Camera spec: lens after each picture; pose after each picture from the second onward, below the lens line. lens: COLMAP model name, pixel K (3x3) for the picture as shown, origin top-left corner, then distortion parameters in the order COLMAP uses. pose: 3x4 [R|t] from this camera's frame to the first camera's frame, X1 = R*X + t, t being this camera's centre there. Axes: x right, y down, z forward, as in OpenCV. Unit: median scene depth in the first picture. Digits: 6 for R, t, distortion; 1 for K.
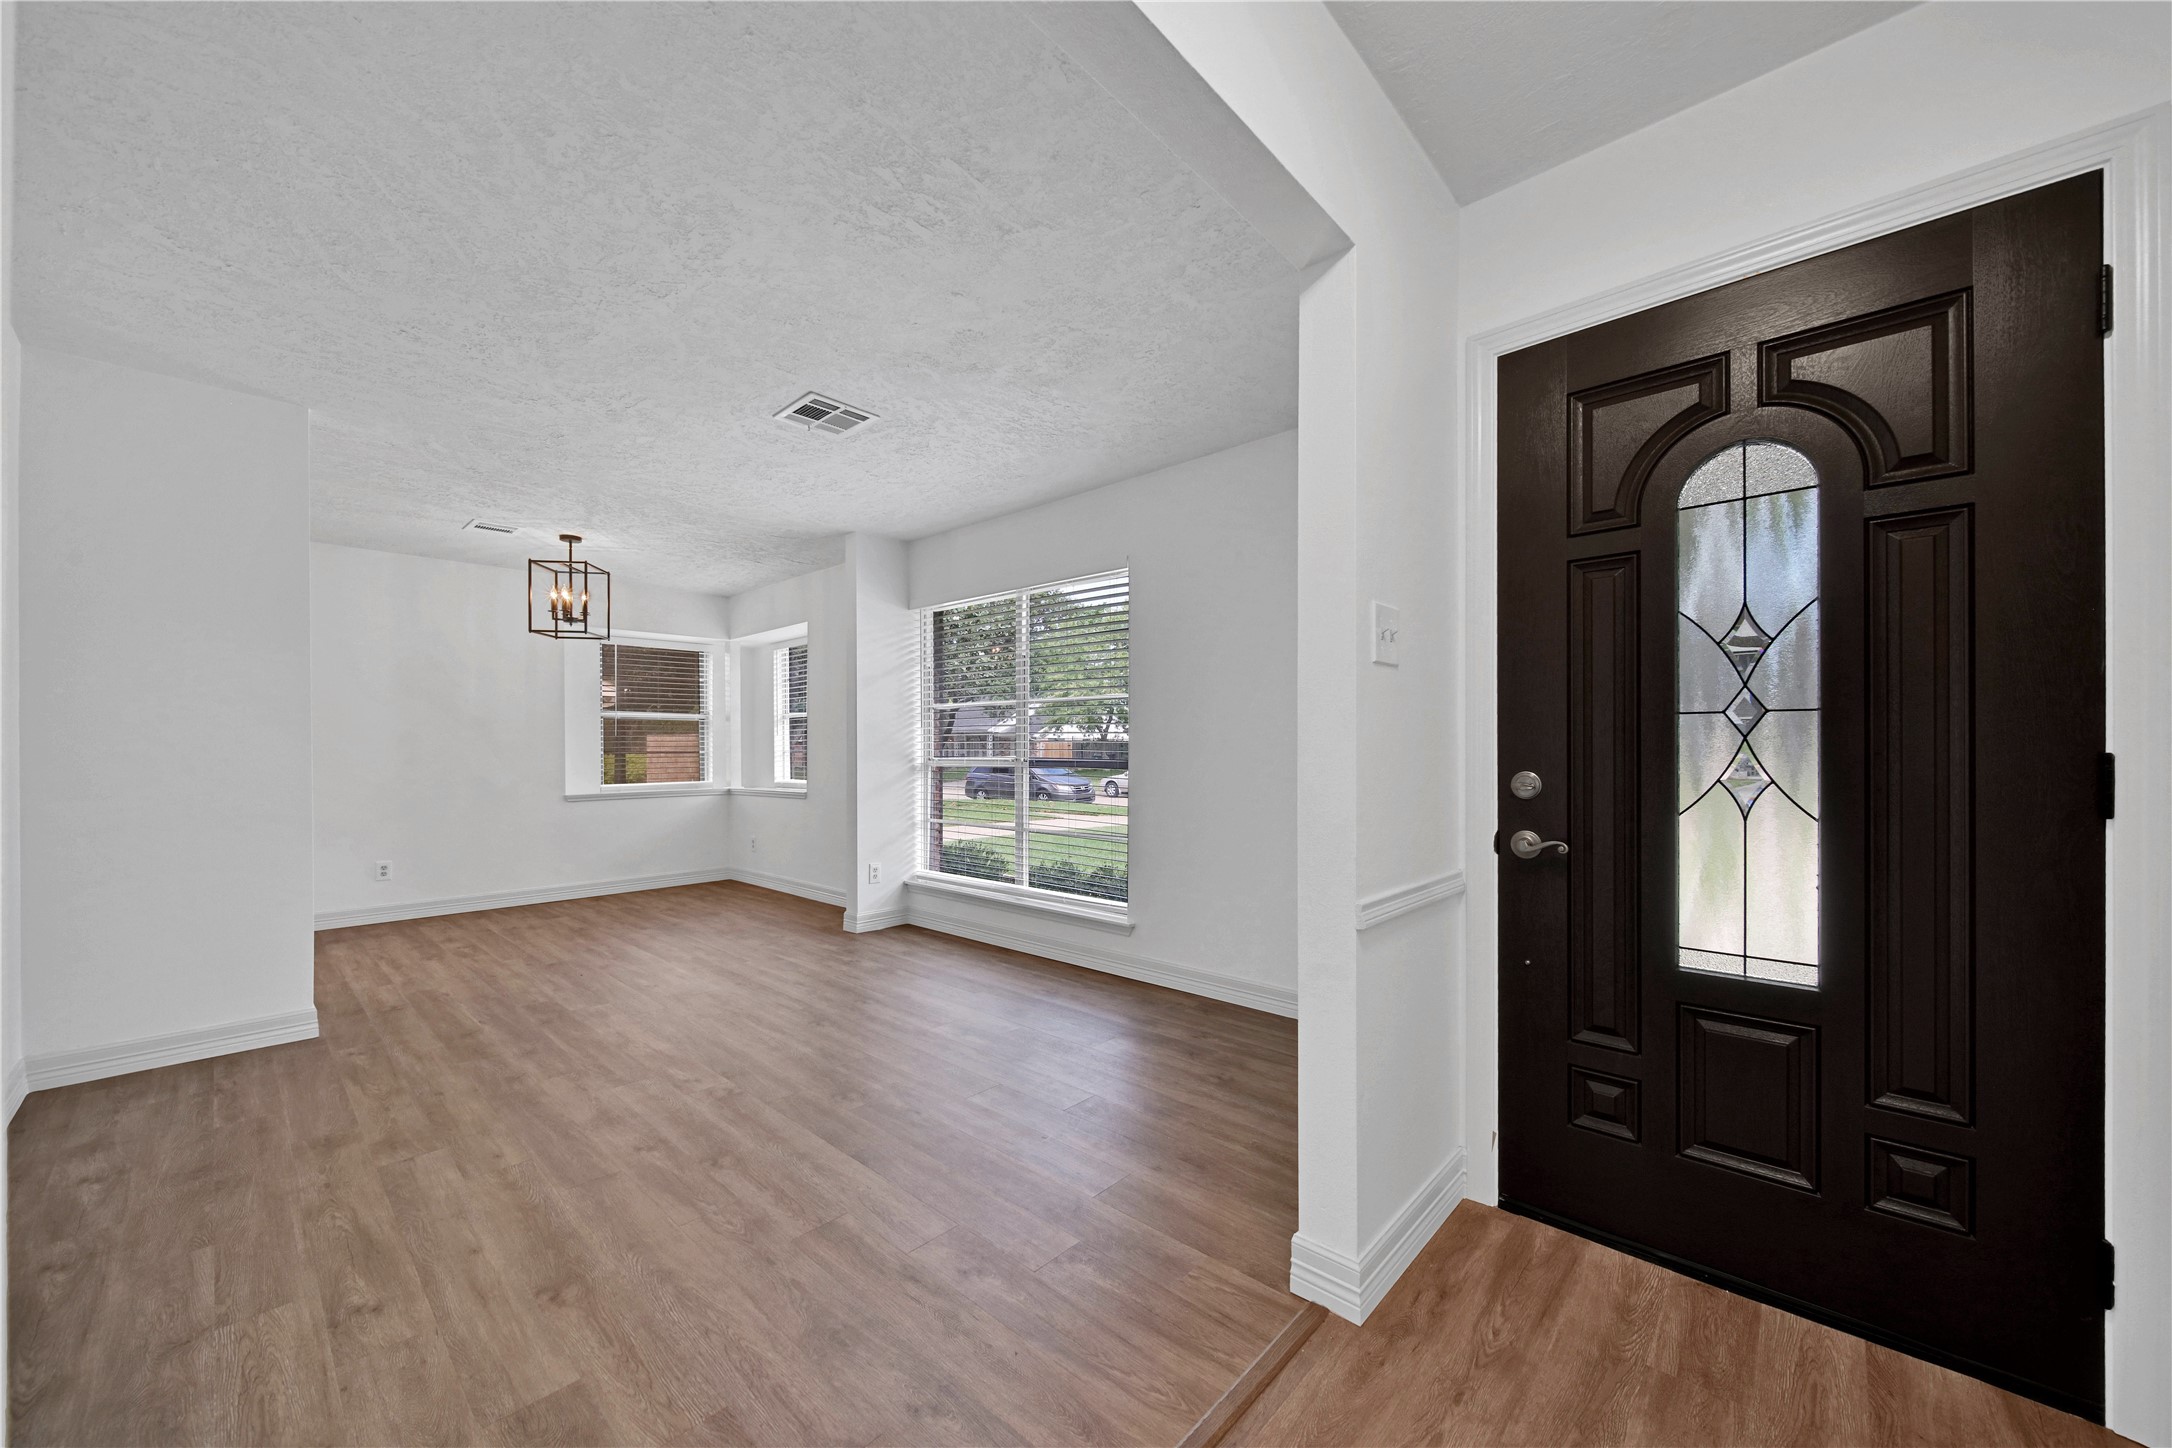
lens RADIAL K [[776.4, 0, 1090.3], [0, 776.4, 744.7], [0, 0, 1]] dist [-0.001259, -0.000609]
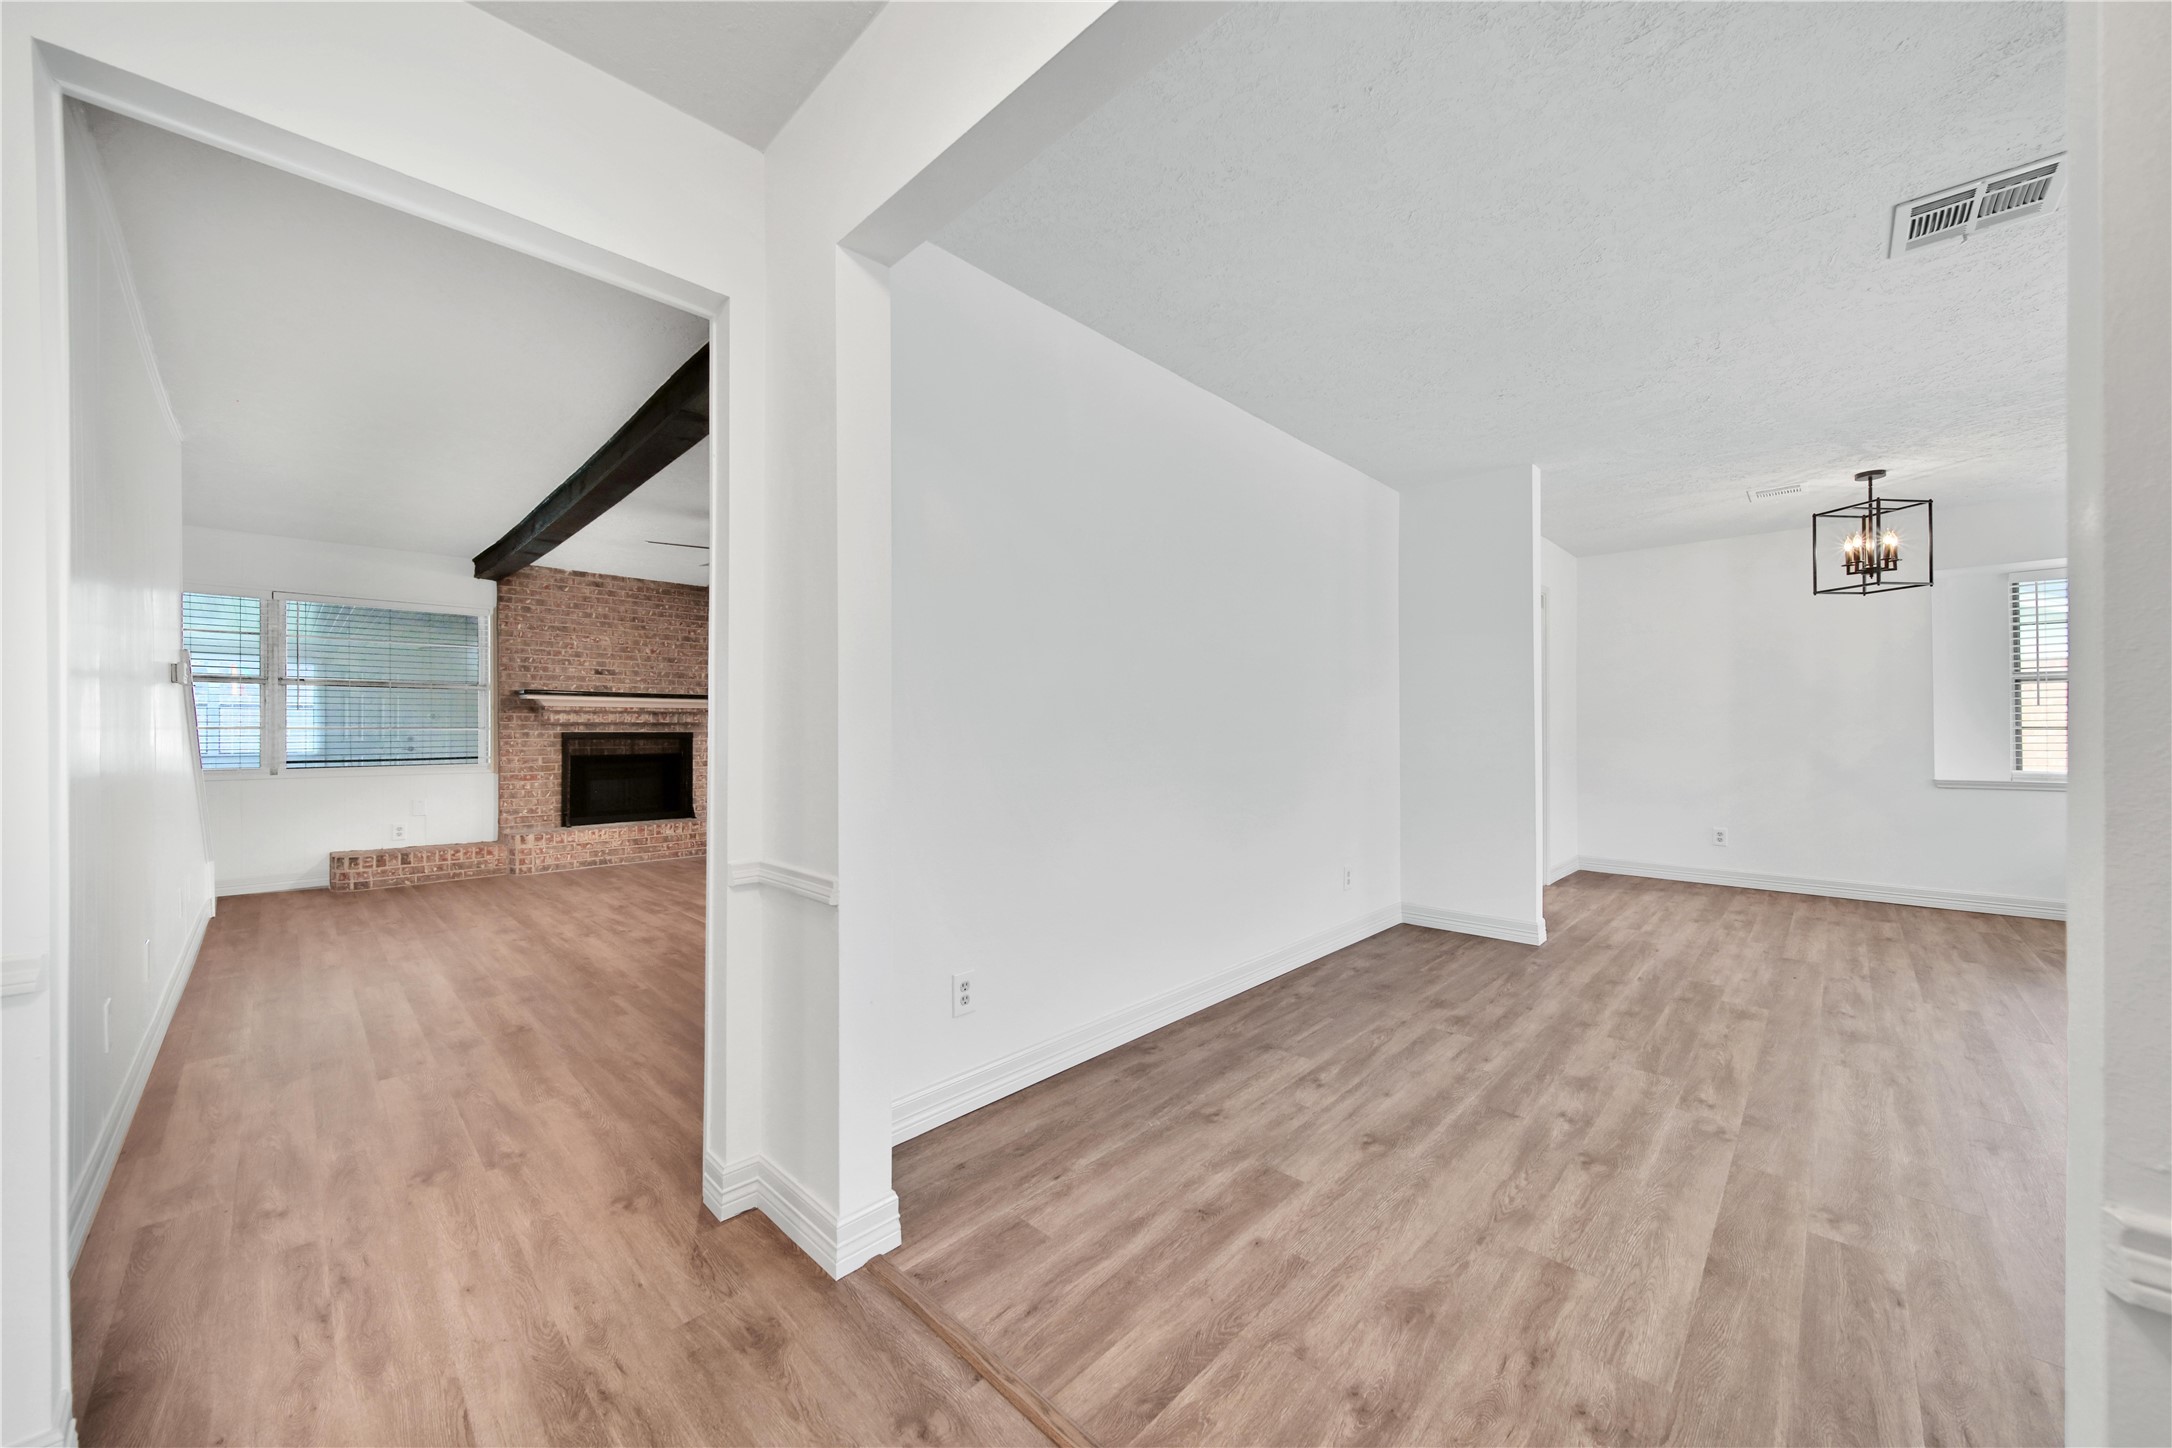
lens RADIAL K [[776.4, 0, 1098.4], [0, 776.4, 715.7], [0, 0, 1]] dist [-0.001259, -0.000609]
pose [[-0.002722, -0.011579, -0.999929, 0.422592], [0.007953, 0.999901, -0.011600, 0.002136], [0.999965, -0.007984, -0.002630, 0.373117]]
